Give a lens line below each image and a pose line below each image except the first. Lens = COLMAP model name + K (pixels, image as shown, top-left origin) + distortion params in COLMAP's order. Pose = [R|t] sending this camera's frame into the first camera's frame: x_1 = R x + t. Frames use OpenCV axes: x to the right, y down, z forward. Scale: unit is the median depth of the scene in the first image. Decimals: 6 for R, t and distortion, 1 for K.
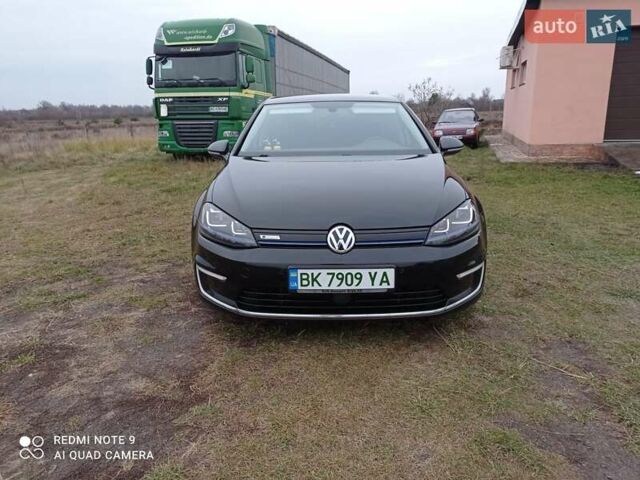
lens RADIAL K [[479.4, 0, 318.1], [0, 479.4, 230.2], [0, 0, 1]] dist [0.025791, -0.013870]
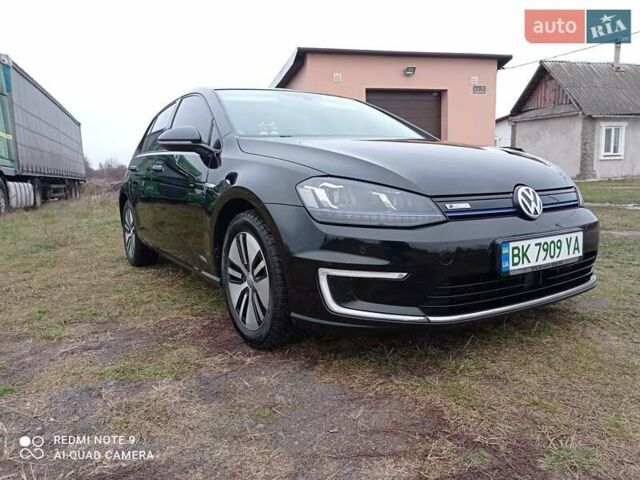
lens RADIAL K [[479.4, 0, 318.1], [0, 479.4, 230.2], [0, 0, 1]] dist [0.025791, -0.013870]
pose [[0.839859, -0.071054, 0.538133, -0.575310], [0.141242, 0.985851, -0.090266, 0.073540], [-0.524106, 0.151818, 0.838012, 0.440917]]
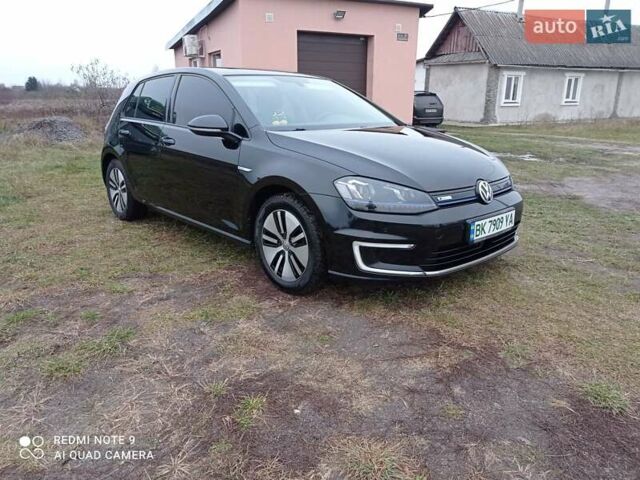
lens RADIAL K [[479.4, 0, 318.1], [0, 479.4, 230.2], [0, 0, 1]] dist [0.025791, -0.013870]
pose [[0.726916, -0.159683, 0.667903, -0.893231], [0.145590, 0.986316, 0.077356, -0.033929], [-0.671116, 0.041009, 0.740218, 0.342394]]
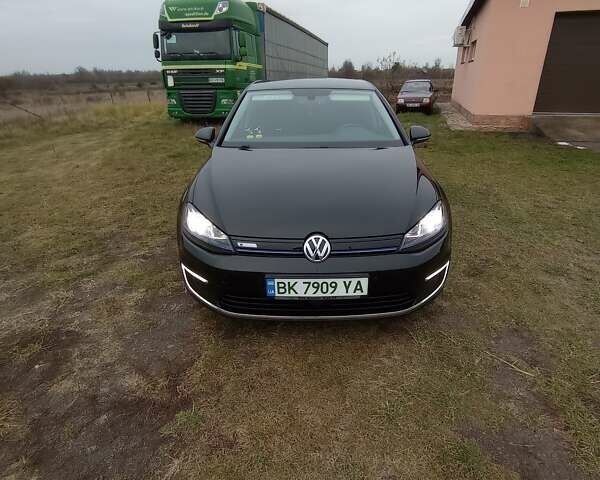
lens RADIAL K [[365.6, 0, 311.5], [0, 365.6, 248.0], [0, 0, 1]] dist [-0.062805, 0.044844]
pose [[0.999698, -0.000244, 0.024560, 0.014191], [-0.004697, 0.979592, 0.200942, -0.117479], [-0.024108, -0.200997, 0.979295, 0.202378]]
